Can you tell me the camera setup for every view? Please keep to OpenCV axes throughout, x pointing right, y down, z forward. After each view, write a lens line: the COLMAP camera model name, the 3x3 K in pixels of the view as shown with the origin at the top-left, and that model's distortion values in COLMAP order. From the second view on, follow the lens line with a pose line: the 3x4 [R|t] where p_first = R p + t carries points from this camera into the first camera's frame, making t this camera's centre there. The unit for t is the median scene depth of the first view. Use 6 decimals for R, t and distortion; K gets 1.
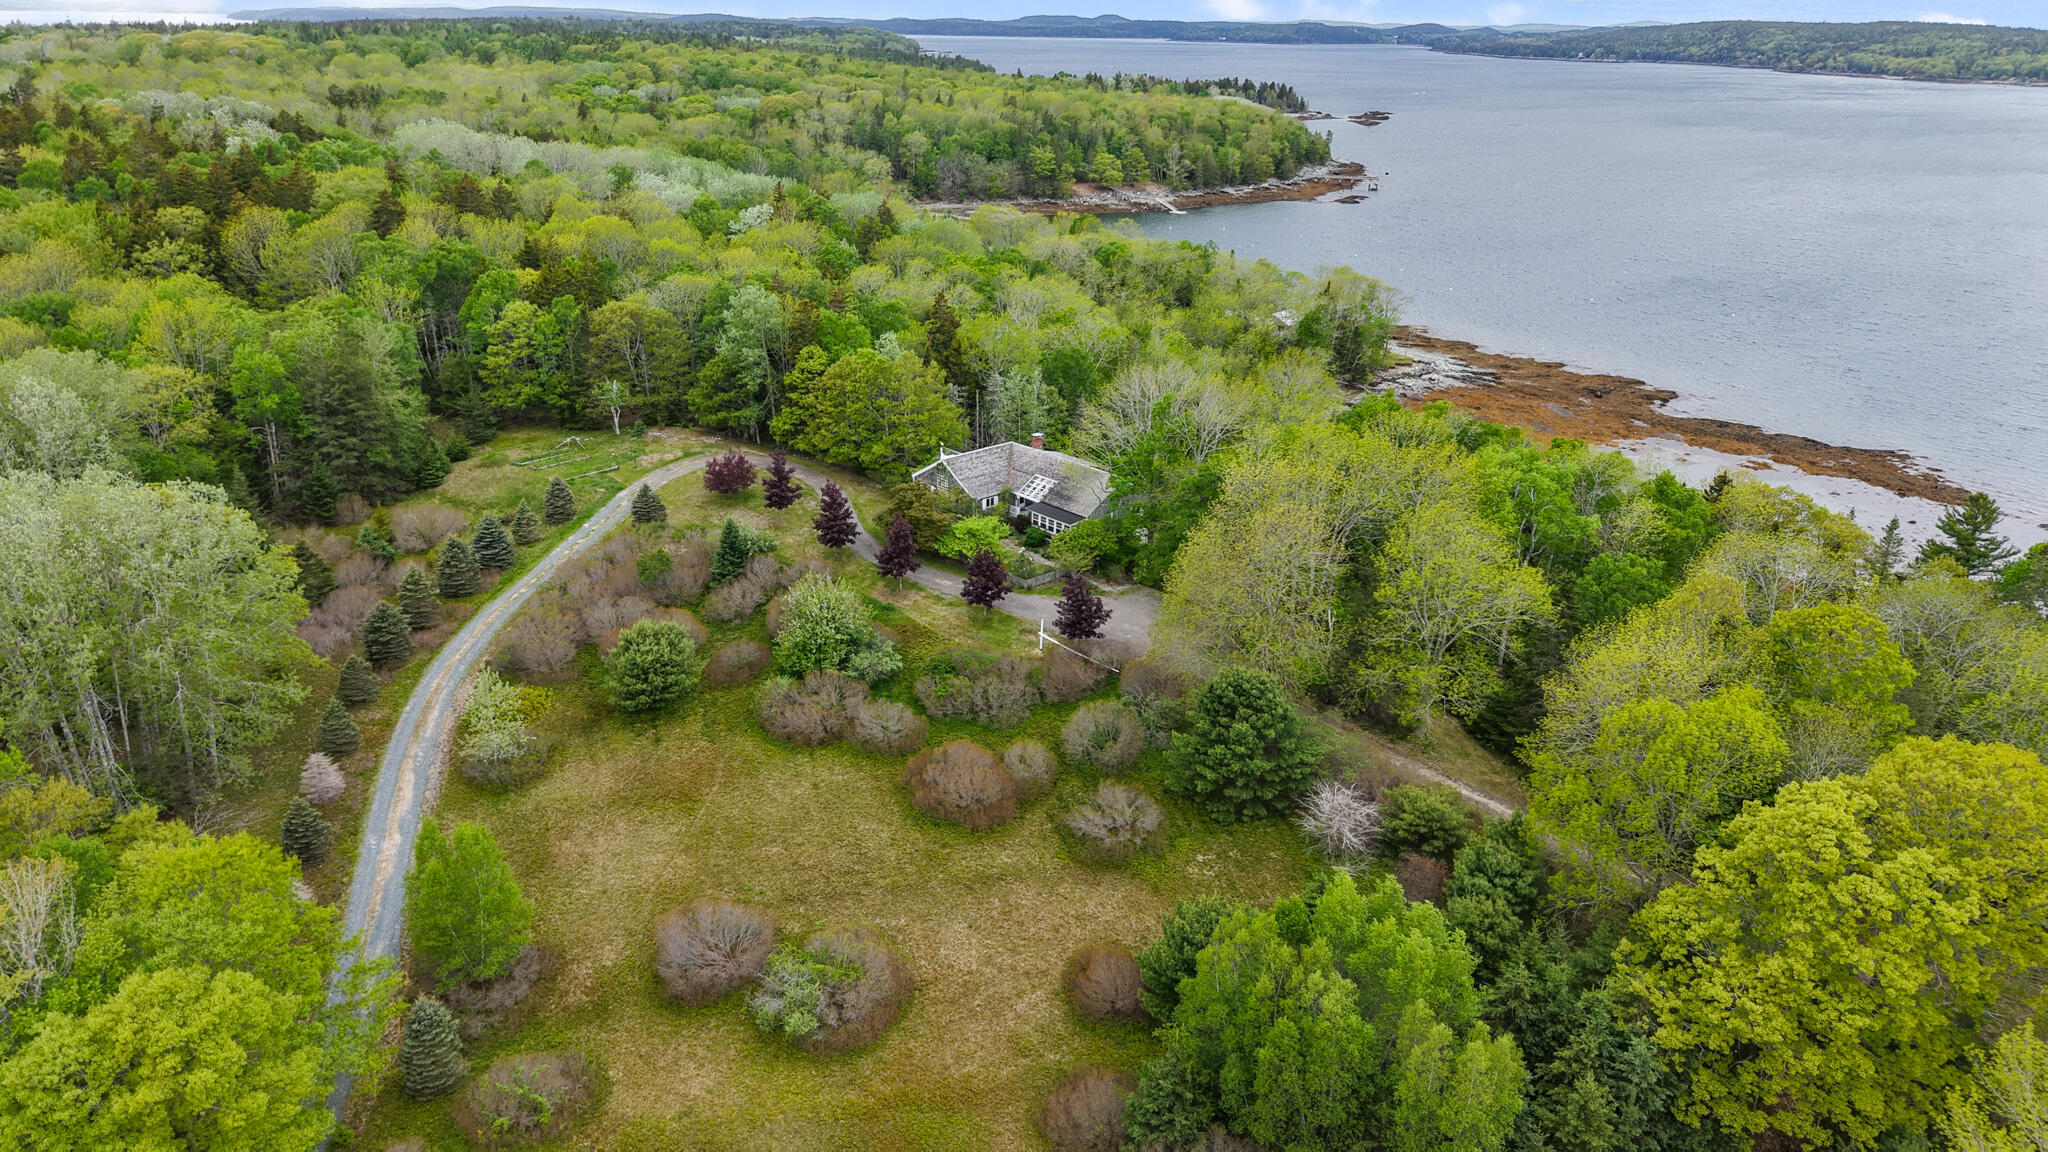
lens RADIAL K [[1380.9, 0, 1024.9], [0, 1380.9, 573.4], [0, 0, 1]] dist [0.028964, -0.033085]
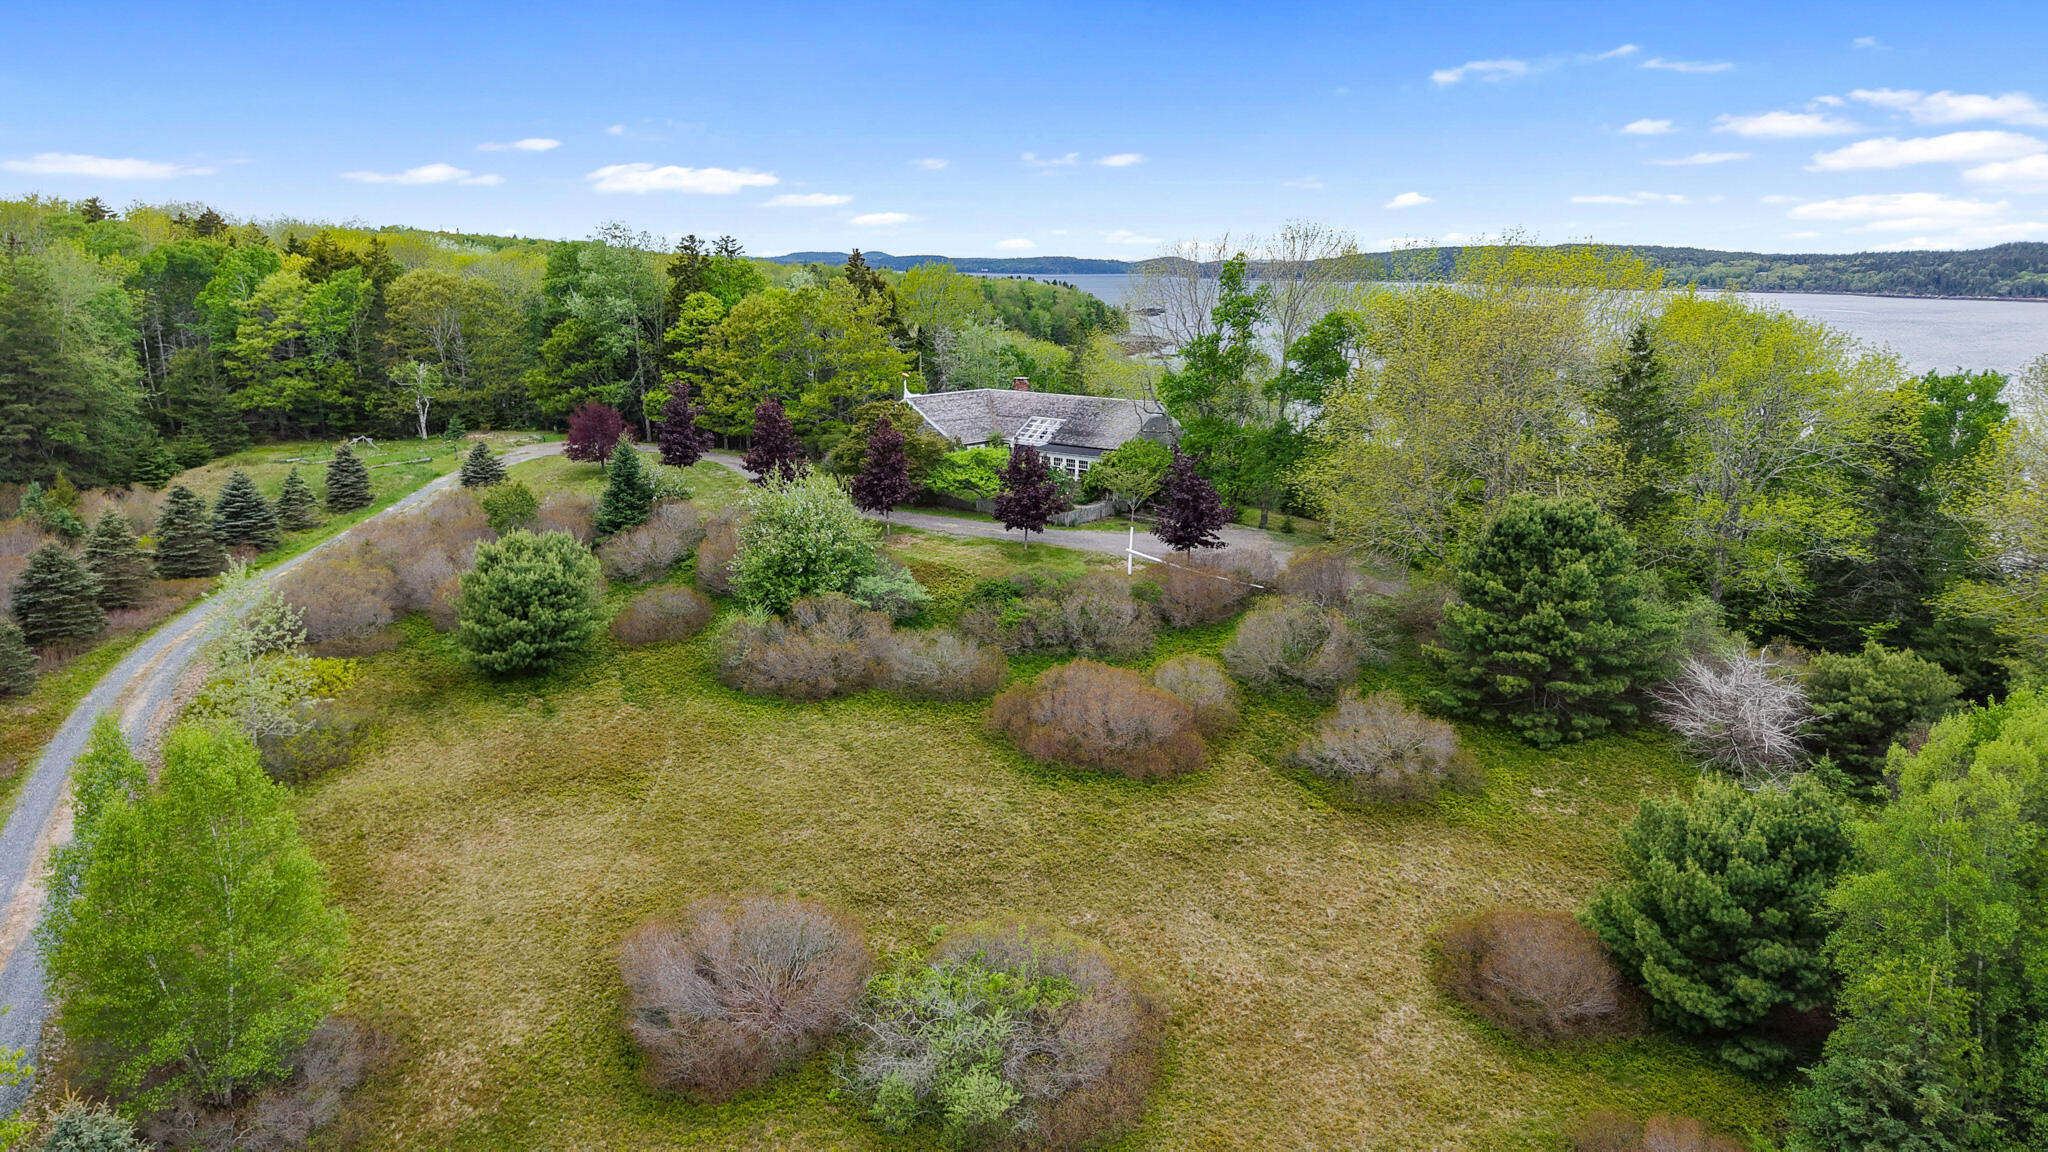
lens RADIAL K [[1374.2, 0, 1022.7], [0, 1374.2, 589.8], [0, 0, 1]] dist [0.027520, -0.034146]
pose [[0.986711, -0.045964, 0.155849, -0.152262], [0.068084, 0.987849, -0.139707, 0.161145], [-0.147534, 0.148461, 0.977851, 0.381298]]
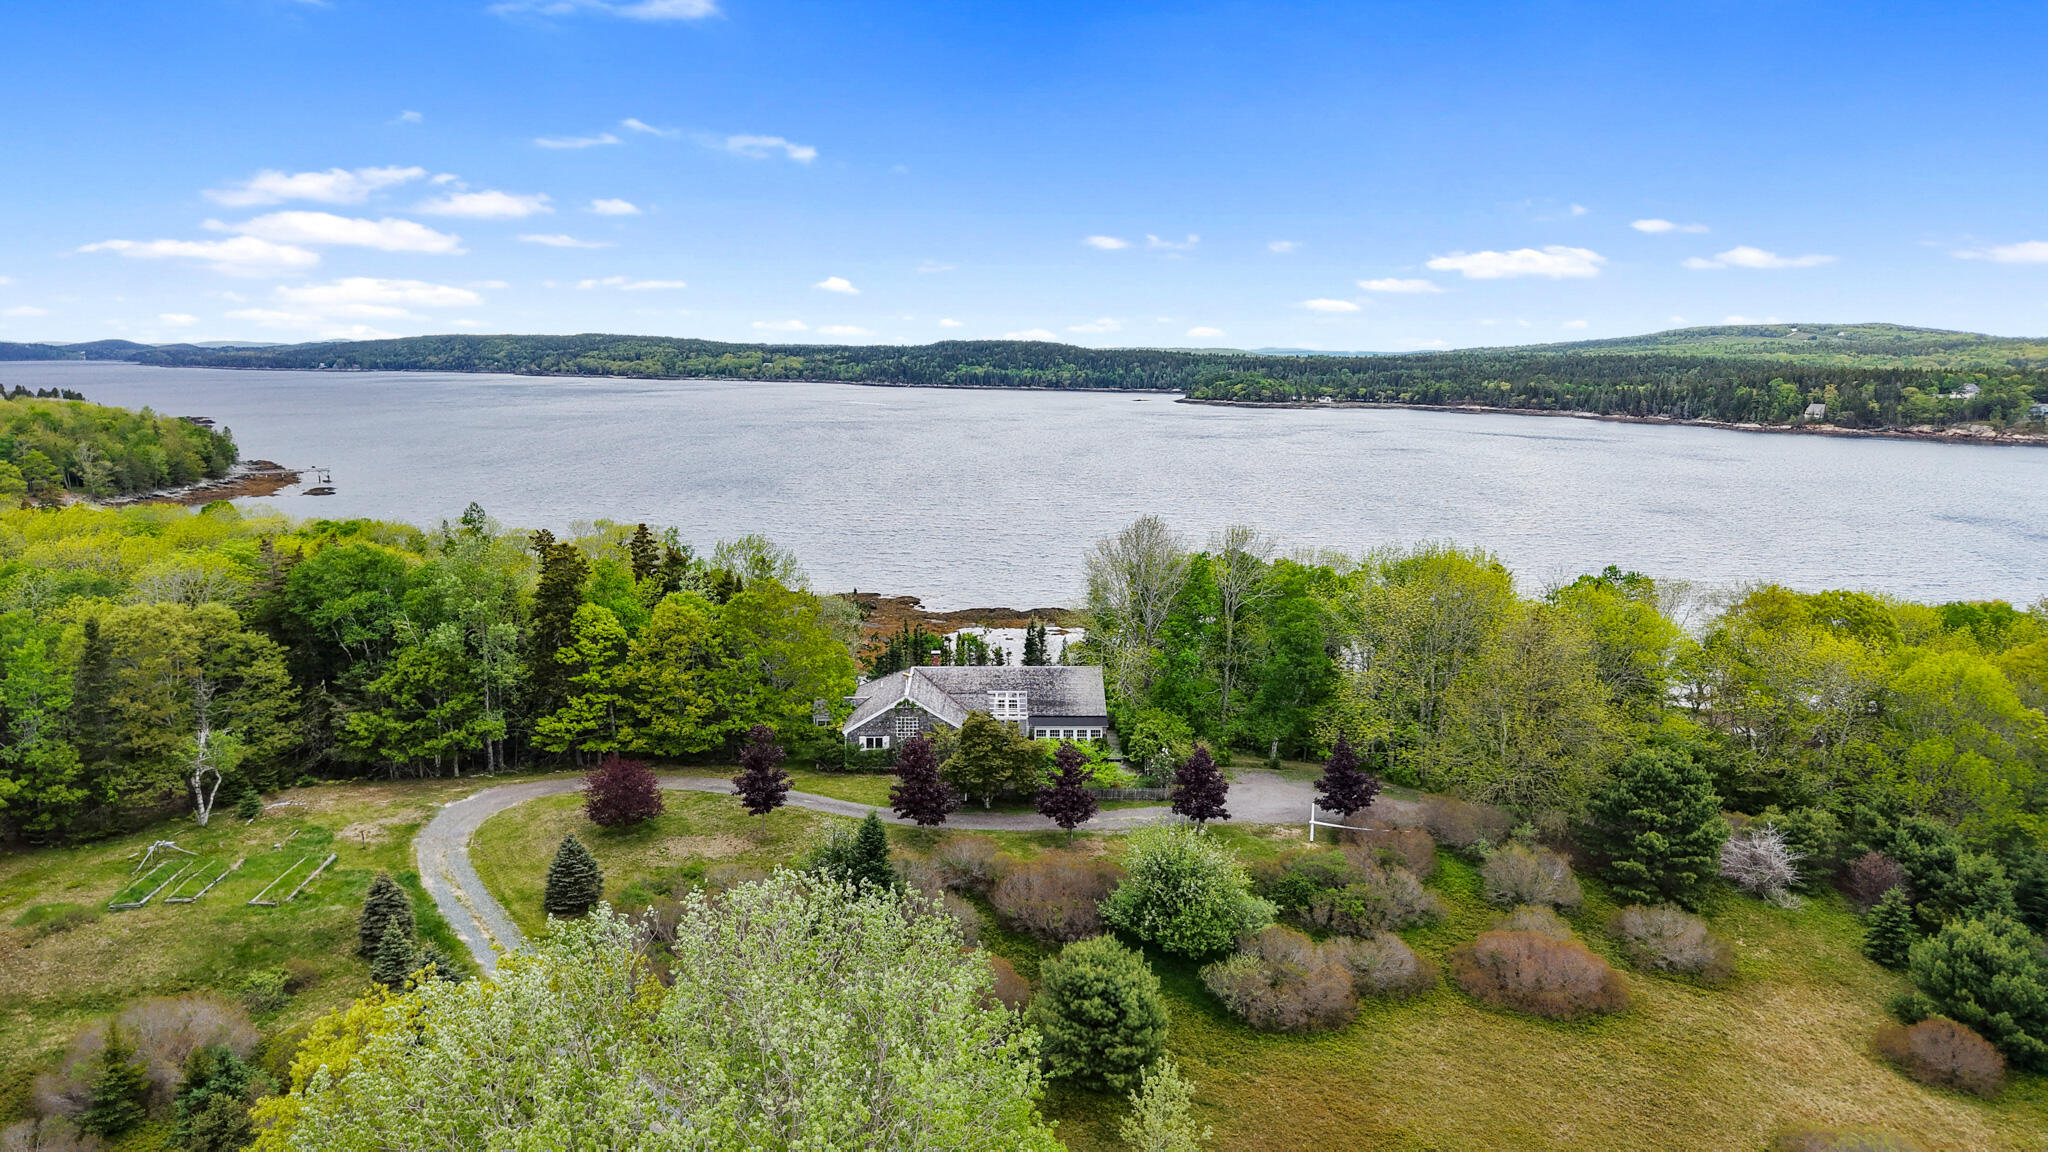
lens RADIAL K [[1380.9, 0, 1024.9], [0, 1380.9, 573.4], [0, 0, 1]] dist [0.028964, -0.033085]
pose [[0.659965, -0.130433, 0.739888, -0.755584], [0.282657, 0.955565, -0.083670, -0.086848], [-0.696097, 0.264354, 0.667507, 0.553526]]
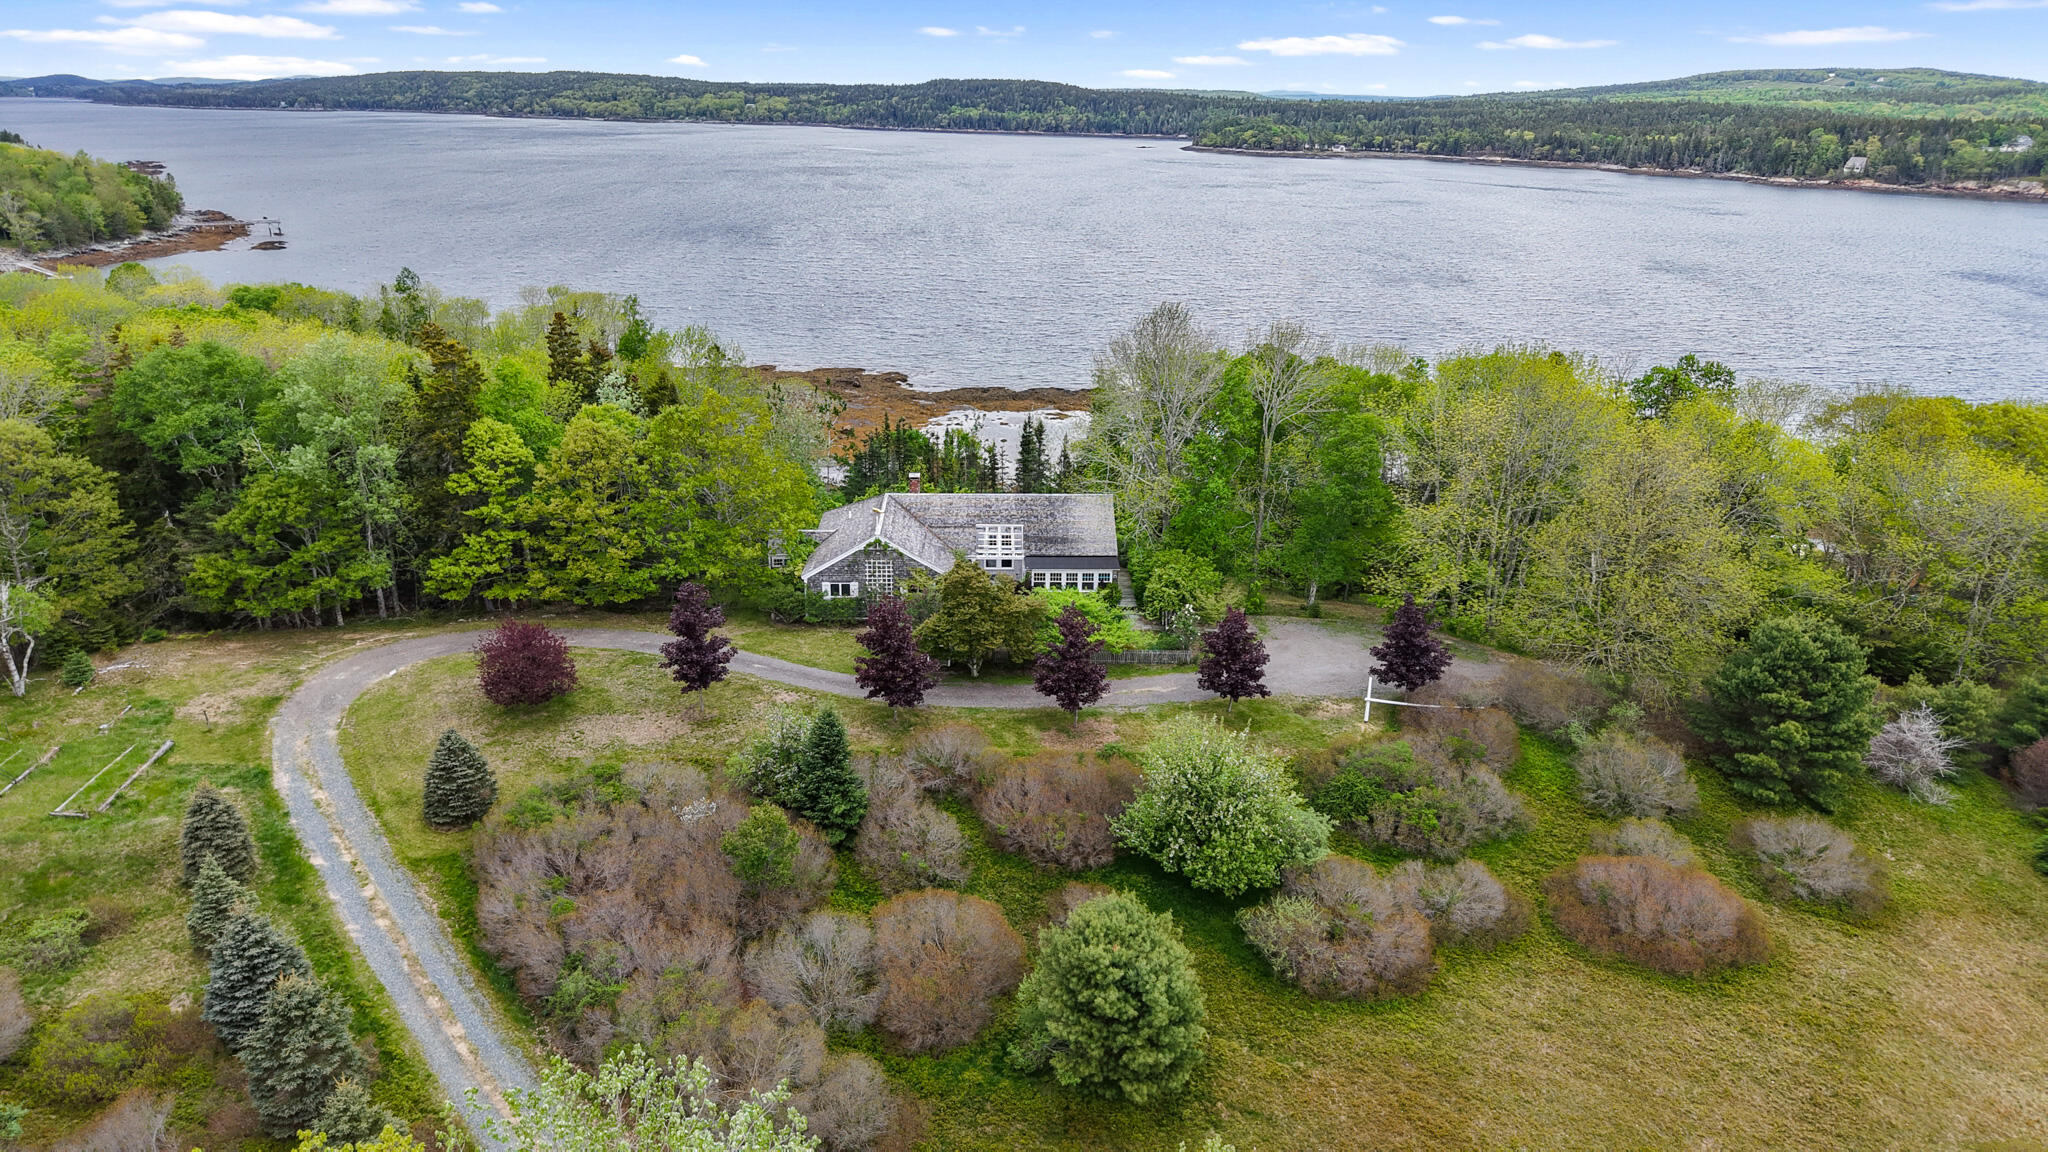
lens RADIAL K [[1380.9, 0, 1024.9], [0, 1380.9, 573.4], [0, 0, 1]] dist [0.028964, -0.033085]
pose [[0.658712, -0.253444, 0.708424, -0.618101], [0.277714, 0.956972, 0.084138, -0.132361], [-0.699267, 0.141316, 0.700754, 0.665581]]
